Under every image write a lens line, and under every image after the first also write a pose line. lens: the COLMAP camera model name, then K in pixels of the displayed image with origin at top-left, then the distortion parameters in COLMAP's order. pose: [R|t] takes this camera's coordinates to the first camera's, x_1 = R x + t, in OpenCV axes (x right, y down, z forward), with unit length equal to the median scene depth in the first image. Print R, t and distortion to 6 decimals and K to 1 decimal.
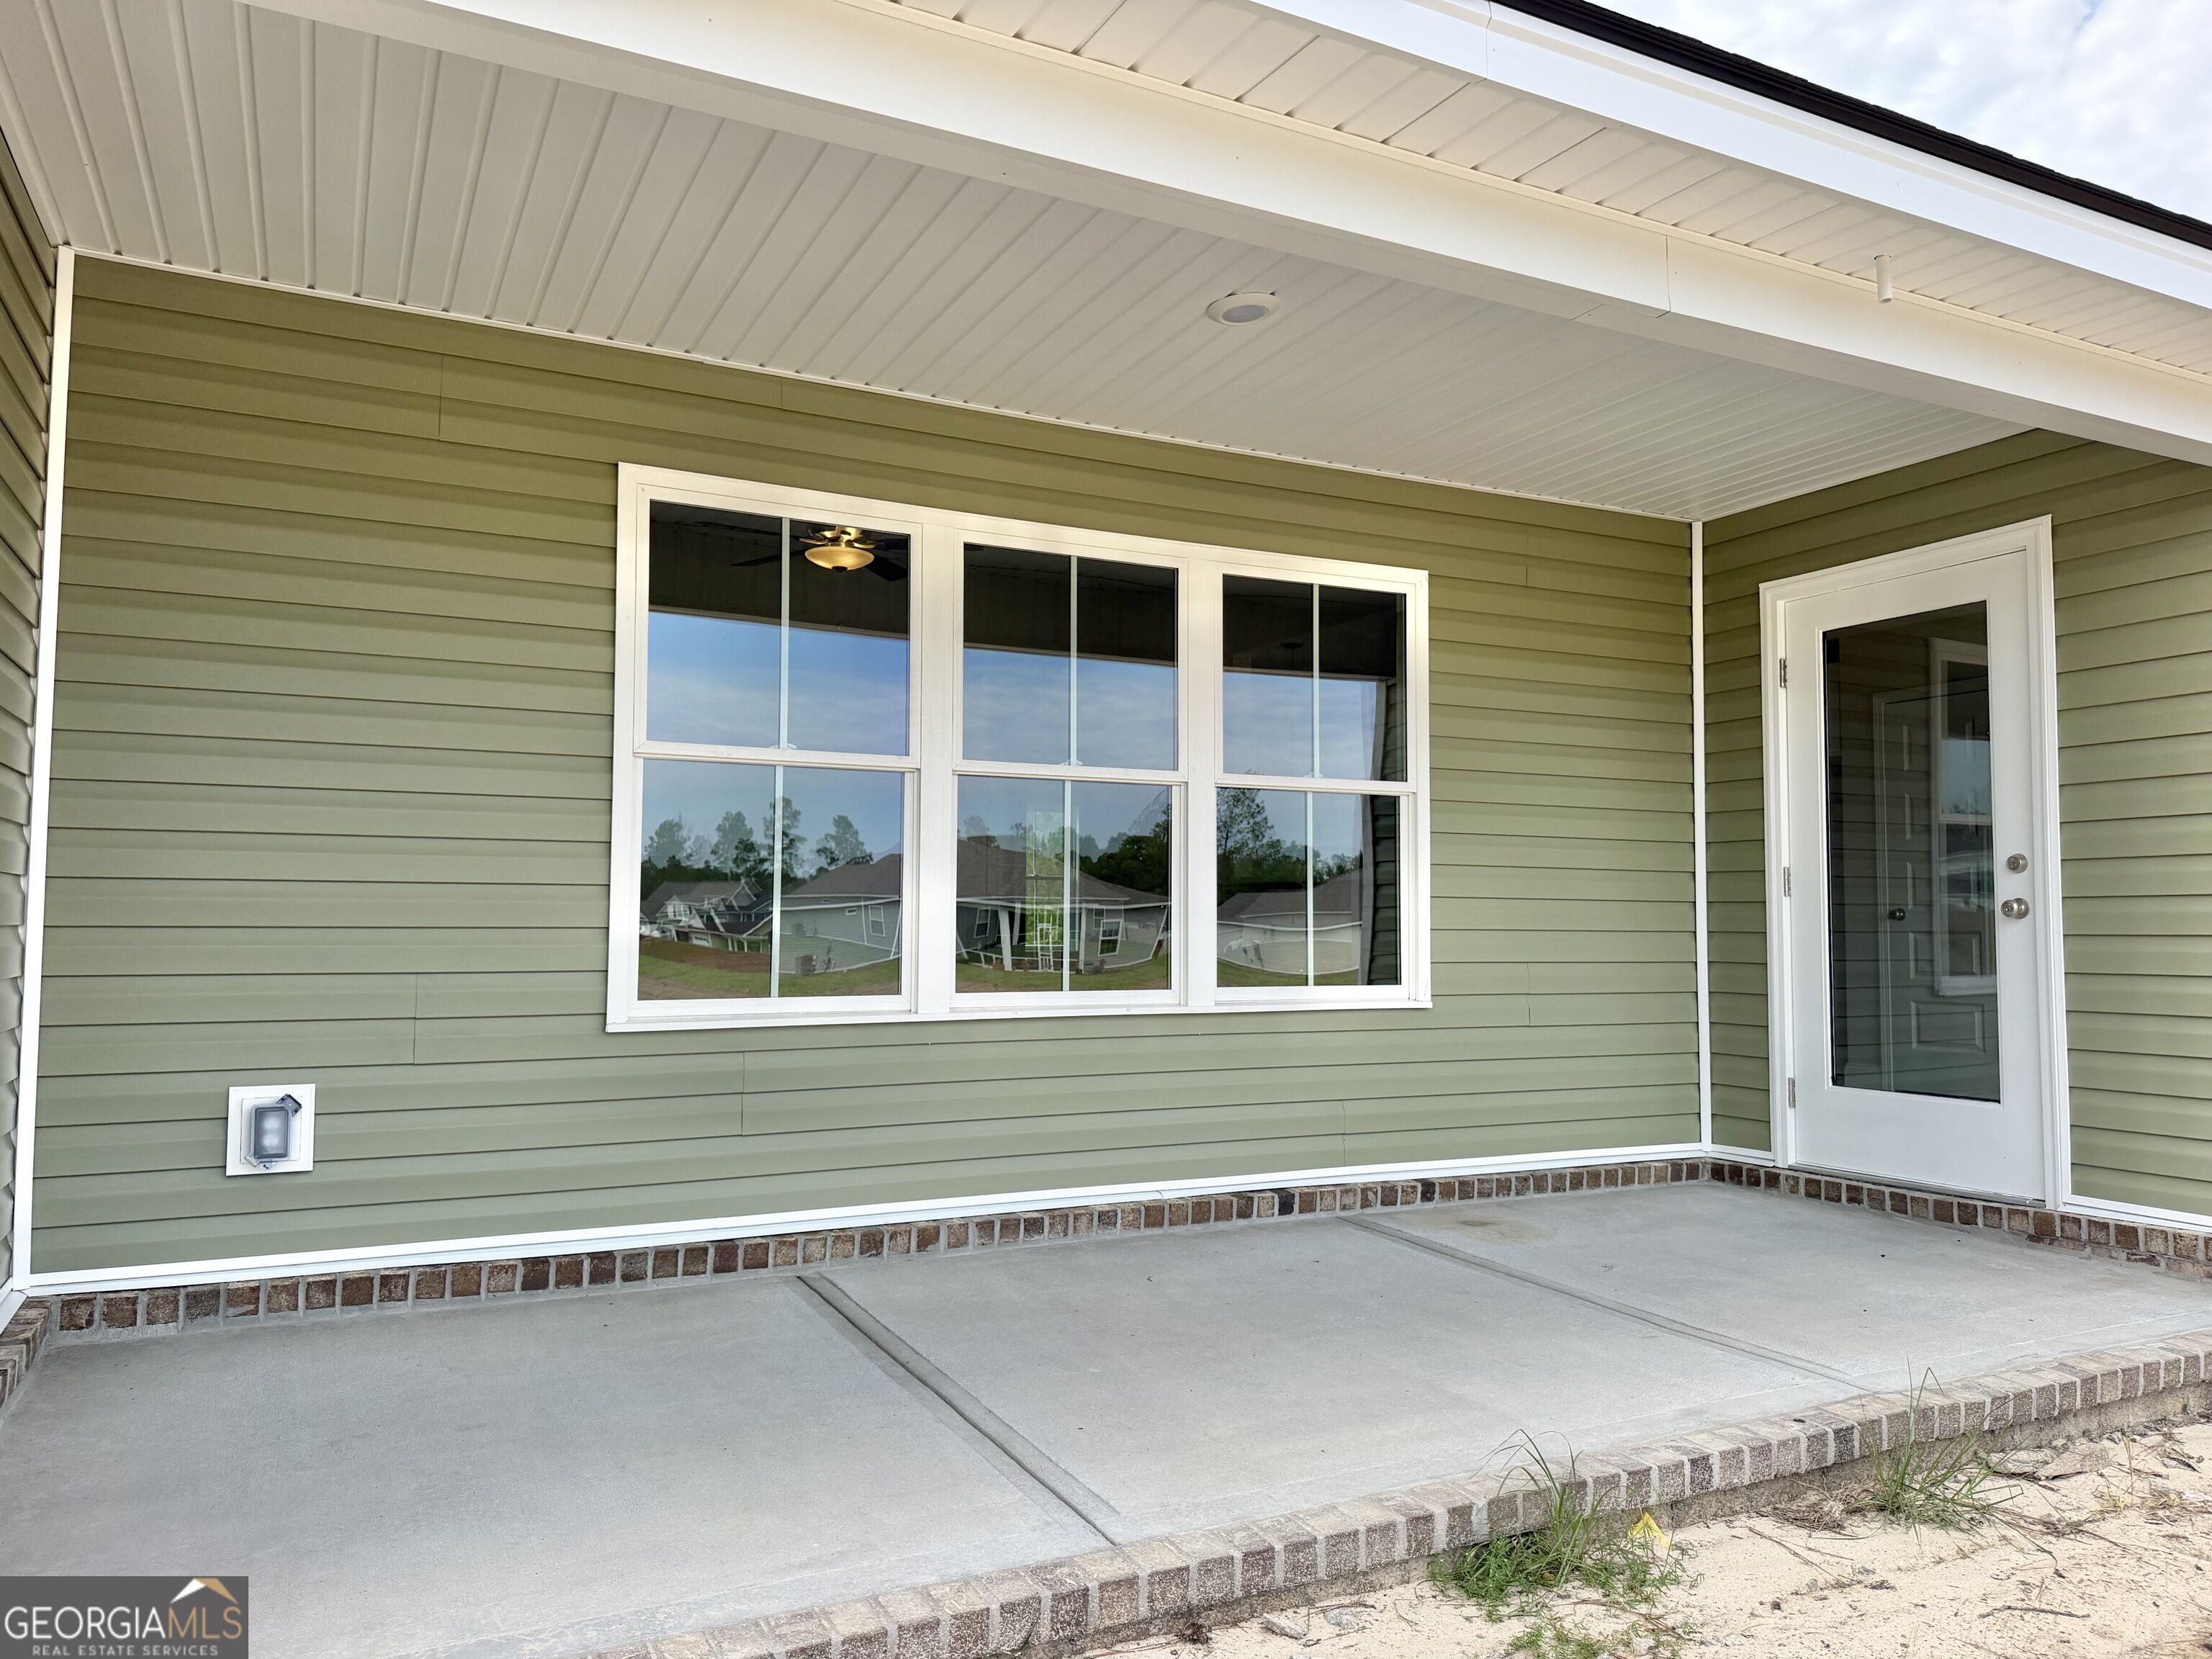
lens RADIAL K [[1545.6, 0, 1115.7], [0, 1545.6, 844.1], [0, 0, 1]] dist [0.009788, -0.025645]
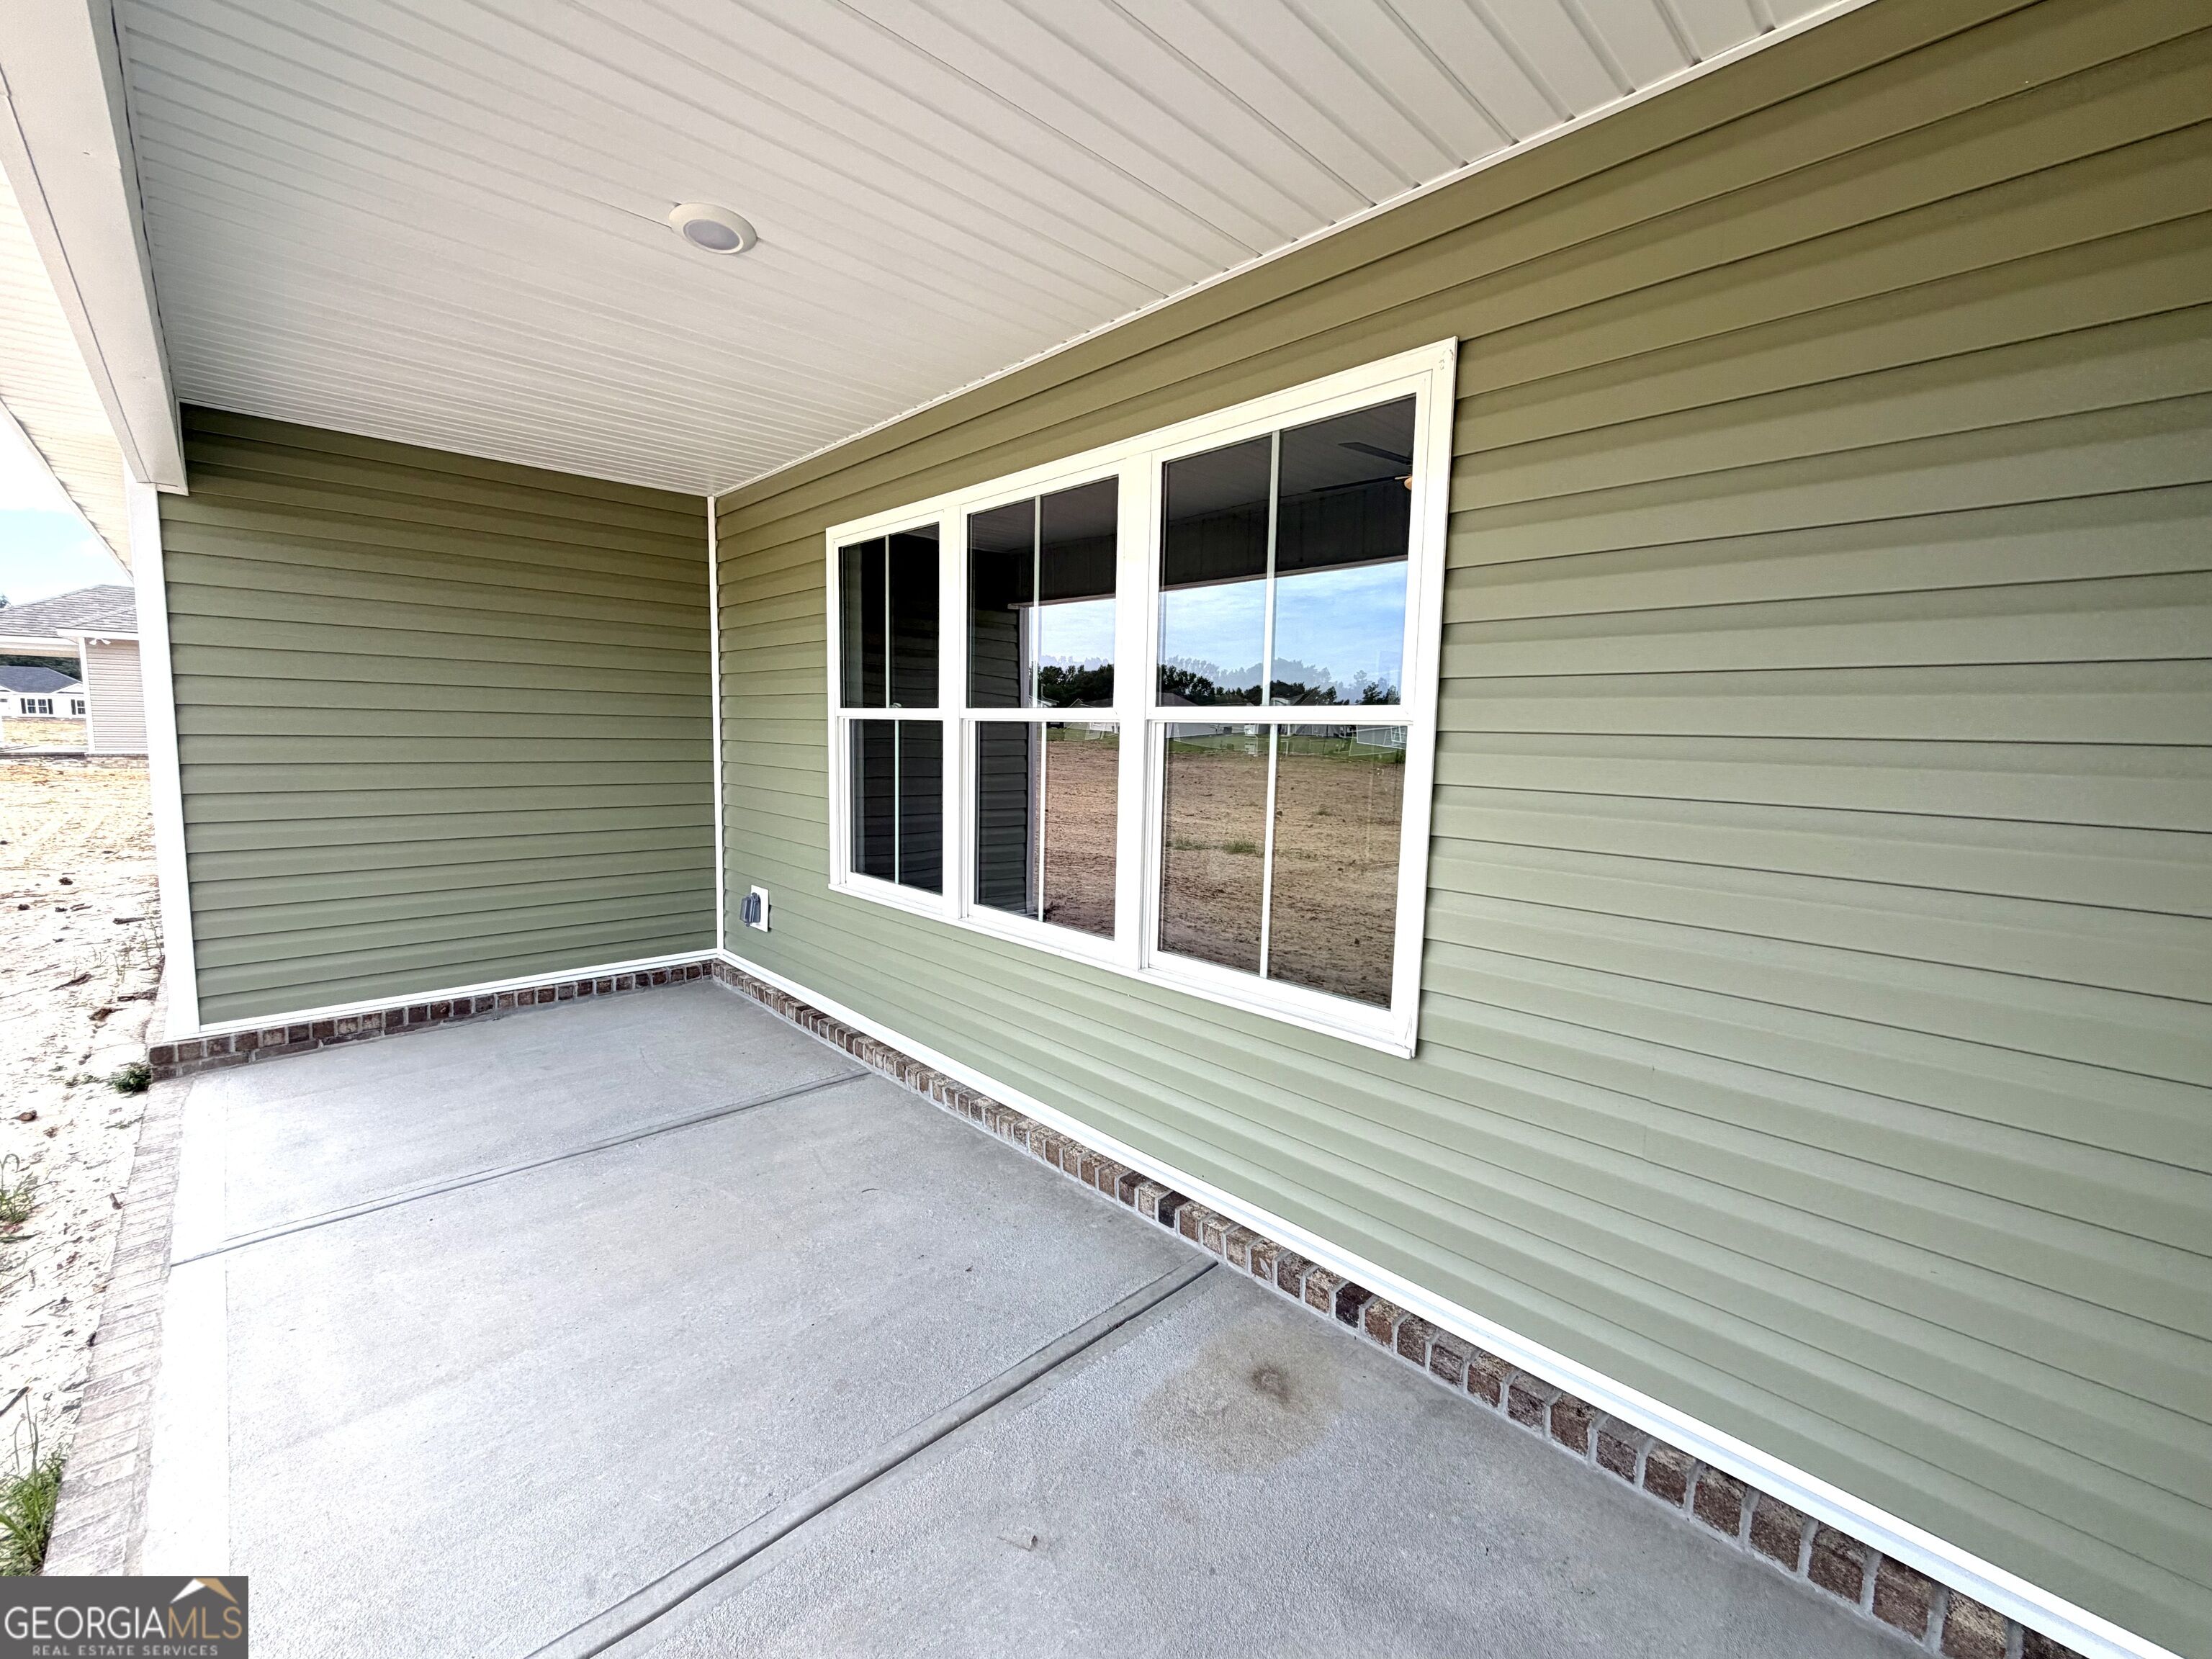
lens RADIAL K [[923.4, 0, 1111.9], [0, 923.4, 819.5], [0, 0, 1]] dist [-0.017346, 0.000174]
pose [[0.293363, 0.097876, -0.950978, 0.543937], [0.026180, 0.993550, 0.110333, -0.038628], [0.955642, -0.057264, 0.288909, 0.808059]]
